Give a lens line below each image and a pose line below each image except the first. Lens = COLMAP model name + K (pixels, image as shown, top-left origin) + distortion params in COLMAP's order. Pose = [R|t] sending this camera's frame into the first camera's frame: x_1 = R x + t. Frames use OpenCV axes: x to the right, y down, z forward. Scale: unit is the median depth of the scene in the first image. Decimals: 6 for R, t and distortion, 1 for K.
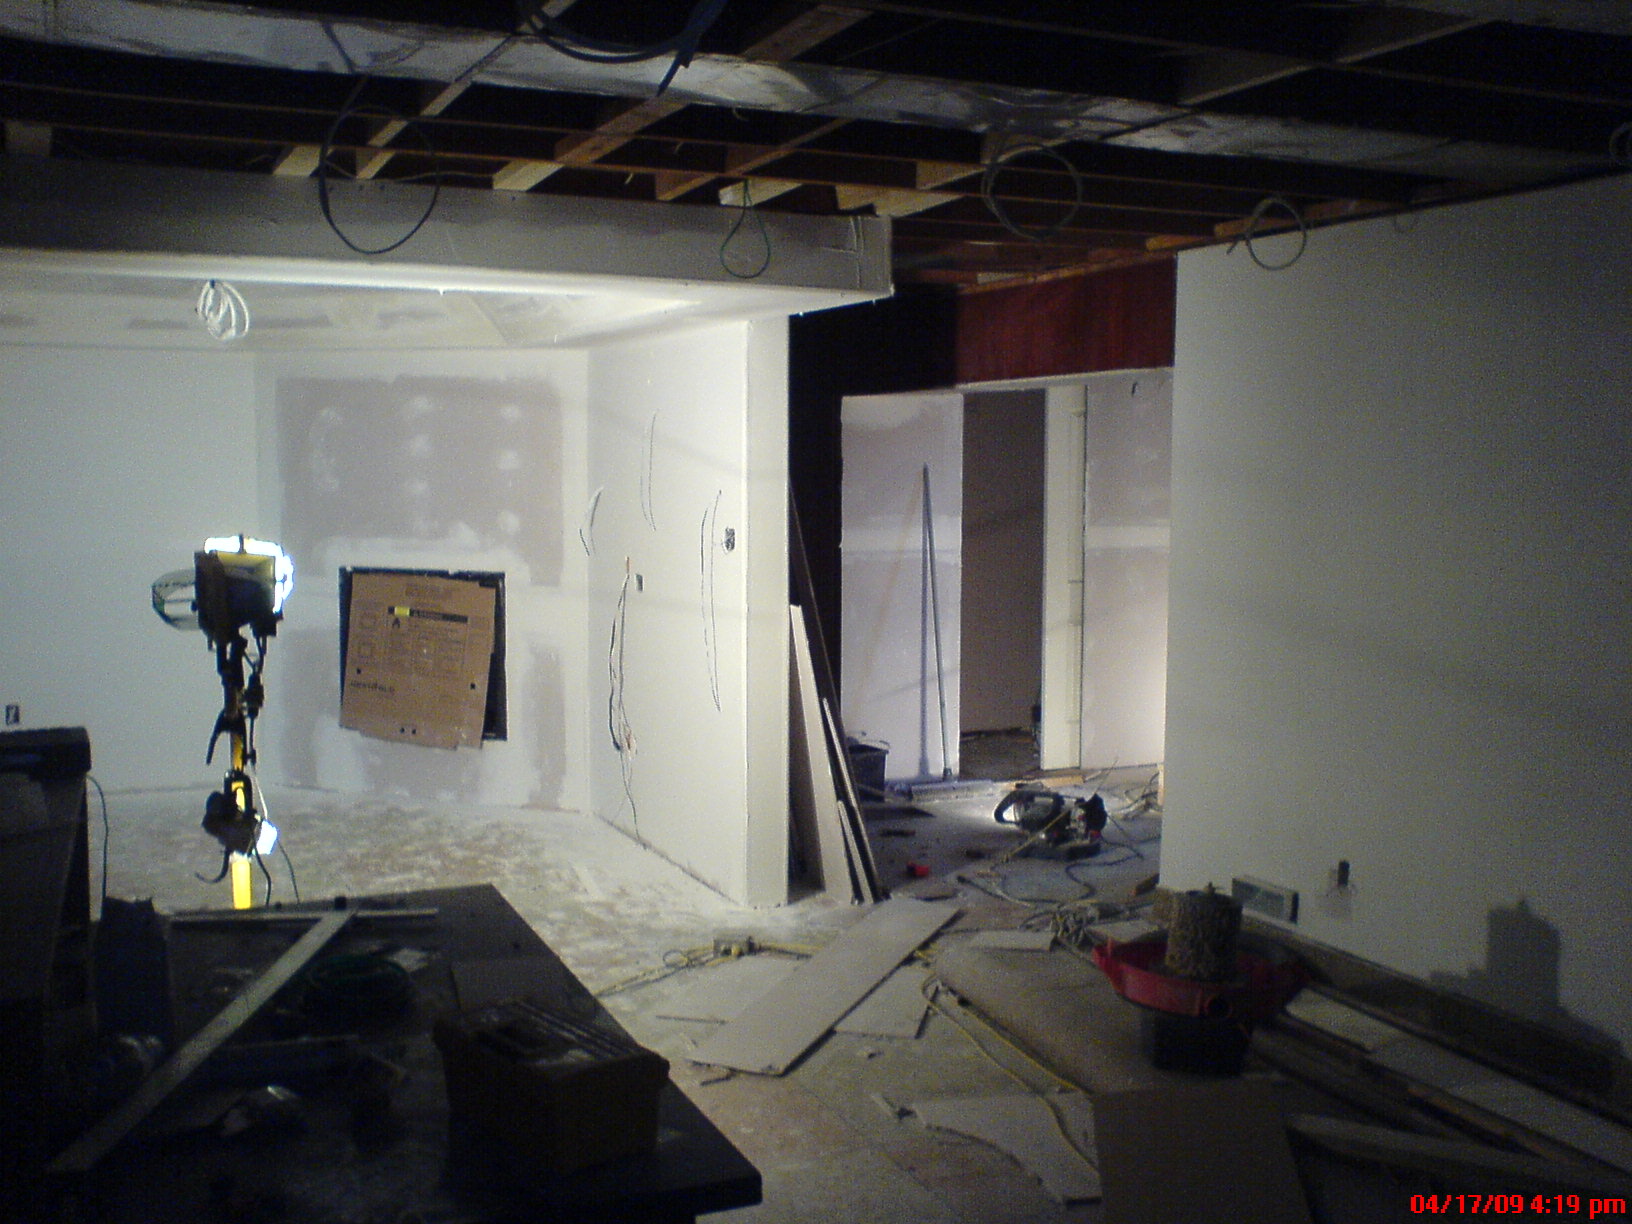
lens RADIAL K [[1685.6, 0, 816.0], [0, 1685.6, 612.0], [0, 0, 1]] dist [-0.066586, 0.003133]
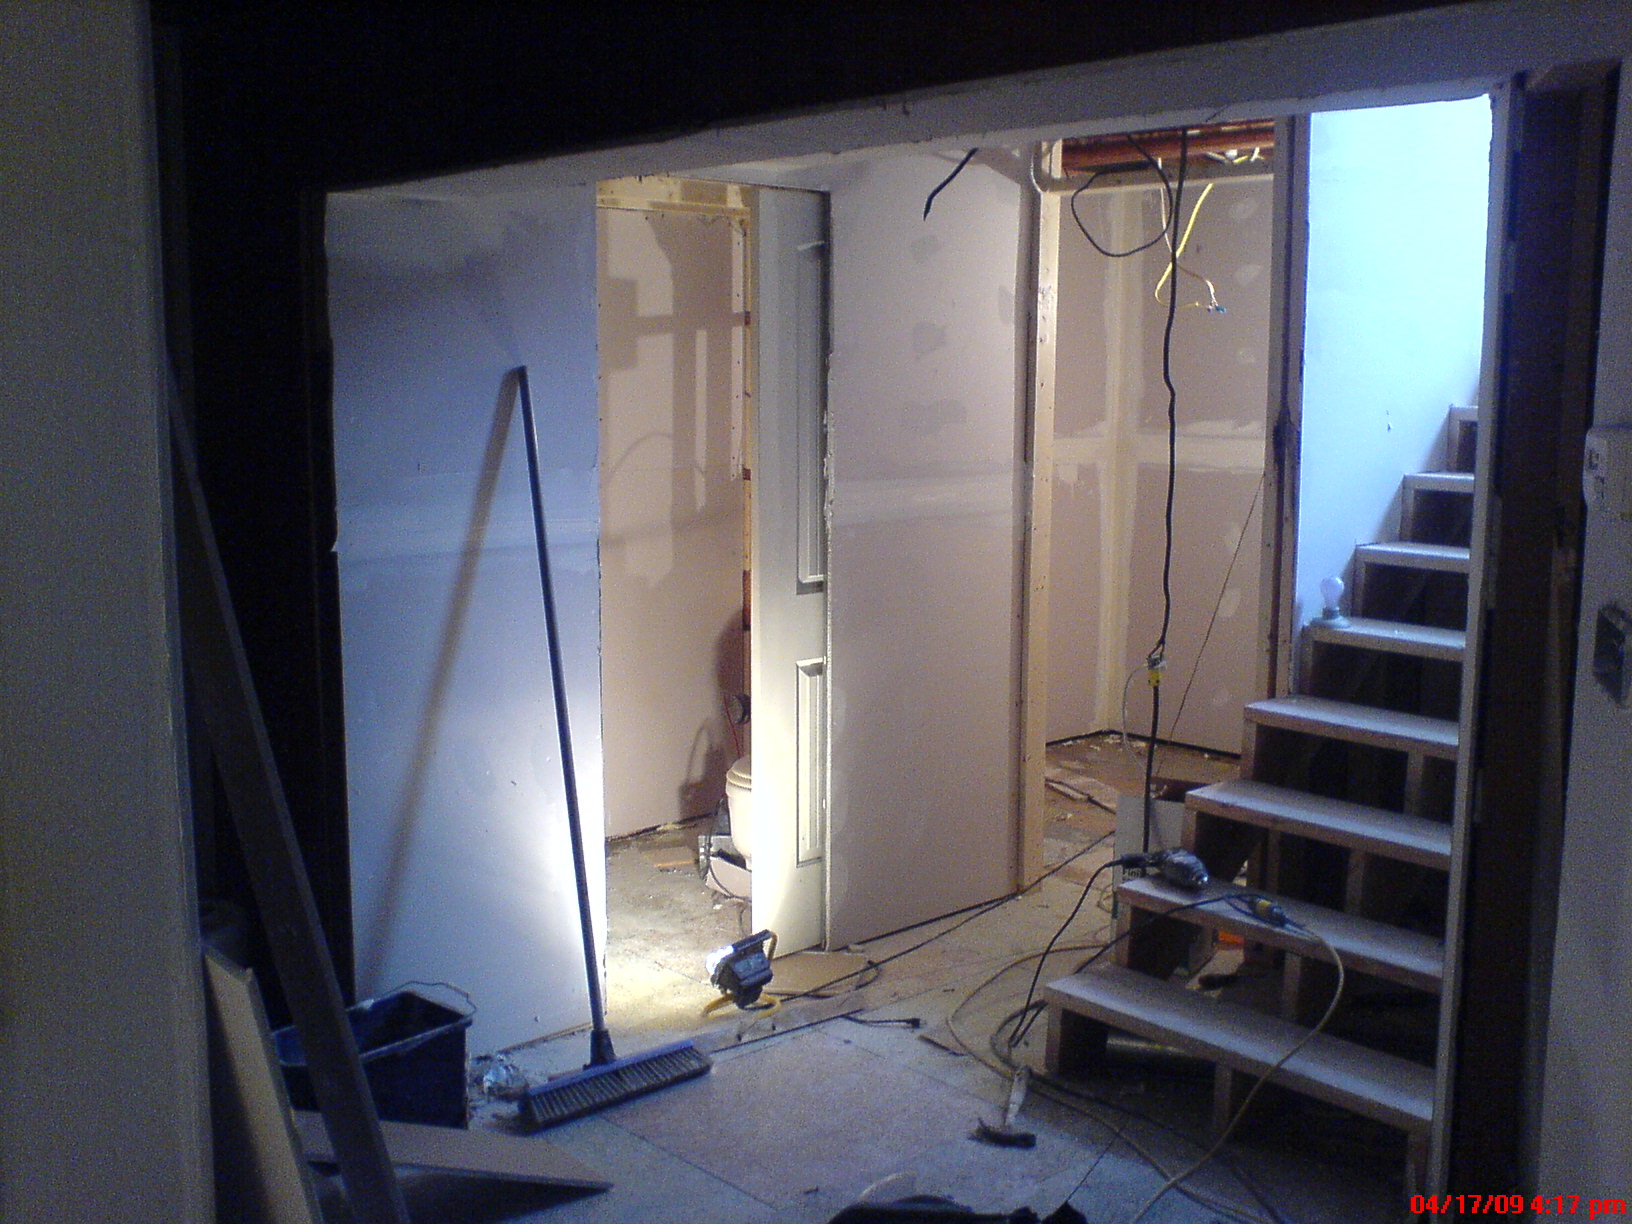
lens RADIAL K [[1709.8, 0, 816.0], [0, 1709.8, 612.0], [0, 0, 1]] dist [-0.096298, 0.033341]
pose [[0.950053, -0.044254, 0.308934, -0.004251], [0.026215, 0.997713, 0.062302, -0.063343], [-0.310984, -0.051091, 0.949041, 0.755113]]
